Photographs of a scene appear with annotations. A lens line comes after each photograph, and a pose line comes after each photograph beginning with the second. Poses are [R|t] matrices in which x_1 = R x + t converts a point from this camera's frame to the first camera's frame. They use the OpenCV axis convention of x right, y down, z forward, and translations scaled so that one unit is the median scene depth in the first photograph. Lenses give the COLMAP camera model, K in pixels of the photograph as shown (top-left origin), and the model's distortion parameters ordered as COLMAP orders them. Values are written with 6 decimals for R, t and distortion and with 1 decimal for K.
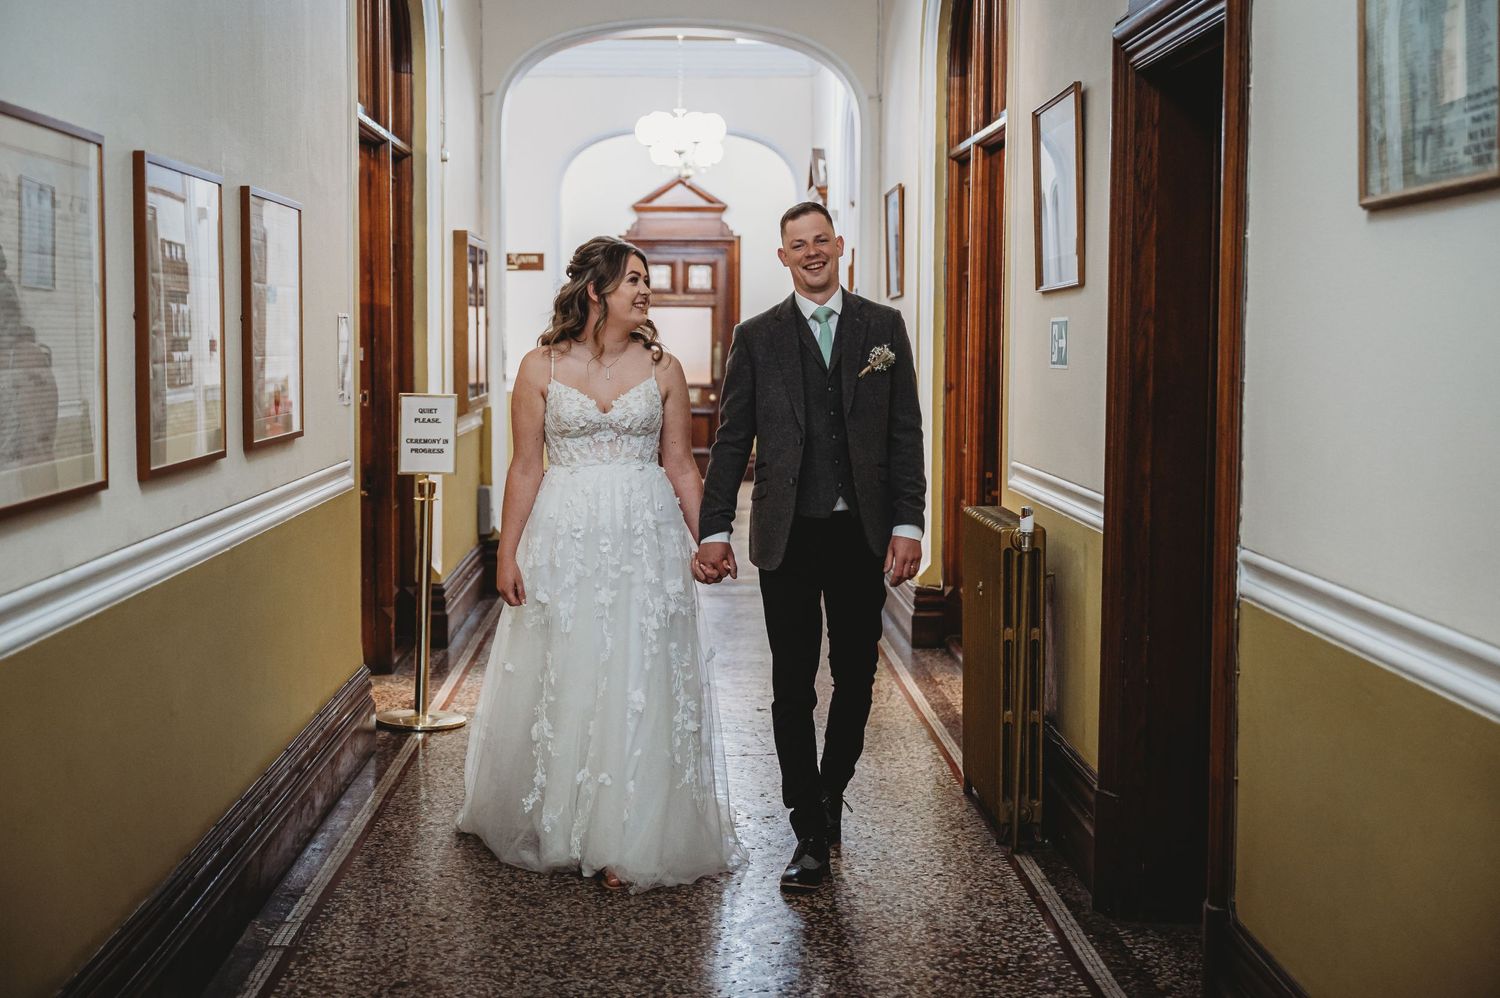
lens RADIAL K [[1958.9, 0, 750.0], [0, 1958.9, 499.0], [0, 0, 1]] dist [-0.062100, 0.005248]
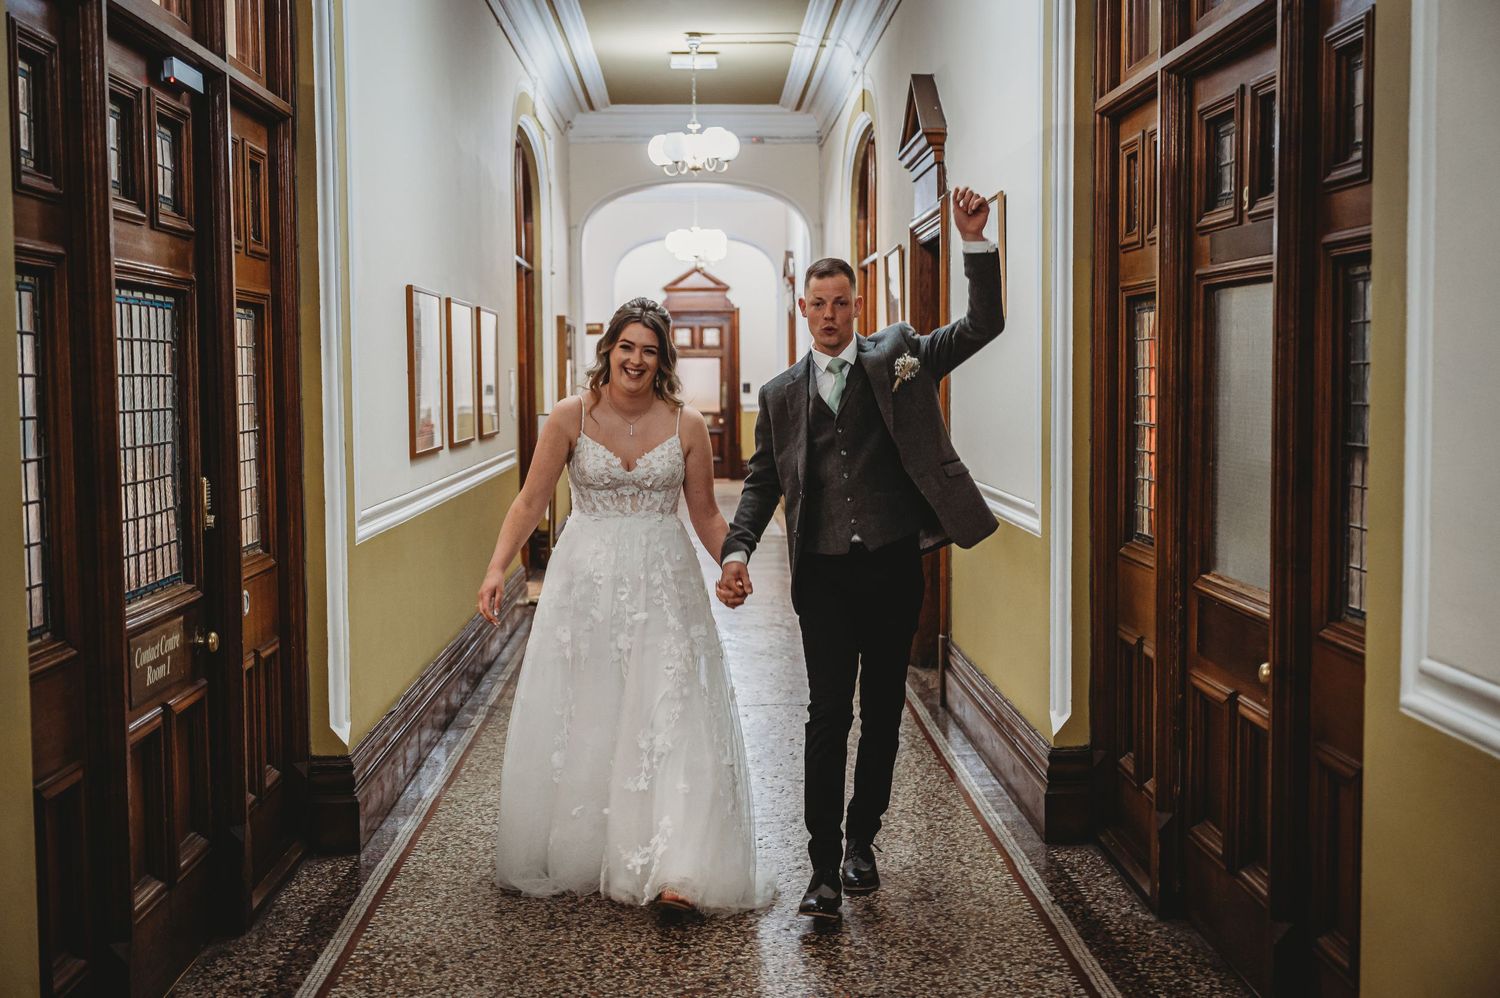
lens RADIAL K [[1857.5, 0, 750.0], [0, 1857.5, 499.0], [0, 0, 1]] dist [0.007235, 0.001128]
pose [[0.999875, -0.012382, -0.009826, 0.015526], [0.012212, 0.999777, -0.017250, 0.030455], [0.010038, 0.017127, 0.999803, -0.375801]]
